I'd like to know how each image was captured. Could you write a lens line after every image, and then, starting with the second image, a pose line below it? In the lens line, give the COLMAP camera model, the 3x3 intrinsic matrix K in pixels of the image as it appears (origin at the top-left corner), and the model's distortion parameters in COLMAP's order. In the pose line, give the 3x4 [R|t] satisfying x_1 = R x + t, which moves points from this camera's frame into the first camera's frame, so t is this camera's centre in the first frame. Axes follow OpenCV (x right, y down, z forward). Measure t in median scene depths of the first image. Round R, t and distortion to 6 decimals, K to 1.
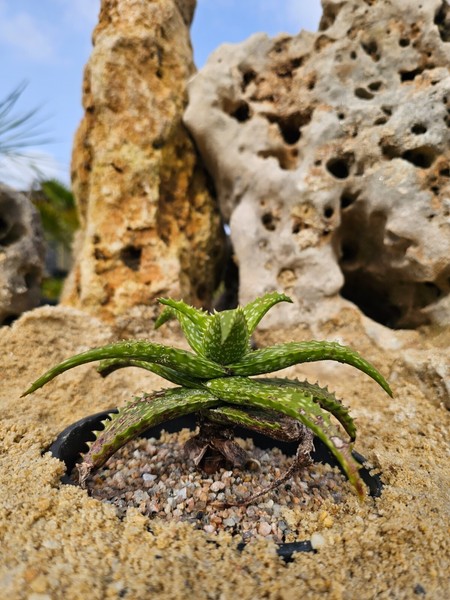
lens RADIAL K [[414.0, 0, 225.9], [0, 414.0, 301.9], [0, 0, 1]] dist [-0.018845, -0.005412]
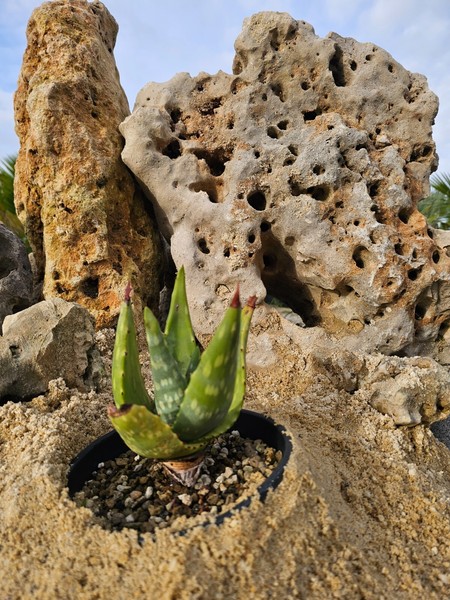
lens RADIAL K [[400.1, 0, 220.7], [0, 400.1, 300.6], [0, 0, 1]] dist [0.043650, -0.055201]
pose [[0.983952, -0.087402, 0.155561, -0.042891], [0.071645, 0.991975, 0.104176, -0.156099], [-0.163418, -0.091359, 0.982318, -0.169099]]
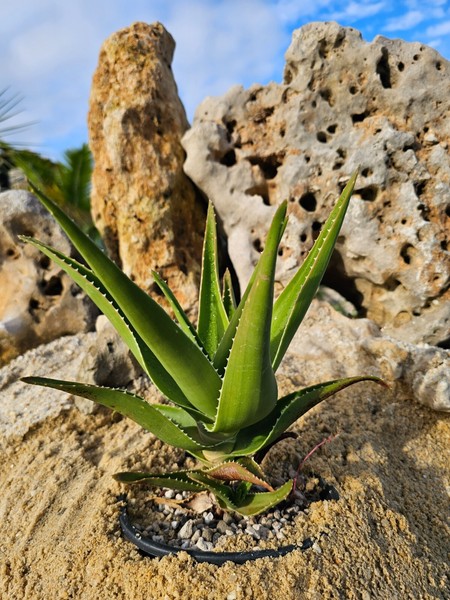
lens RADIAL K [[410.4, 0, 221.9], [0, 410.4, 302.3], [0, 0, 1]] dist [0.010610, -0.036354]
pose [[0.993177, -0.112509, 0.030688, -0.074629], [0.106751, 0.983032, 0.149170, -0.228315], [-0.046950, -0.144876, 0.988335, -0.314080]]
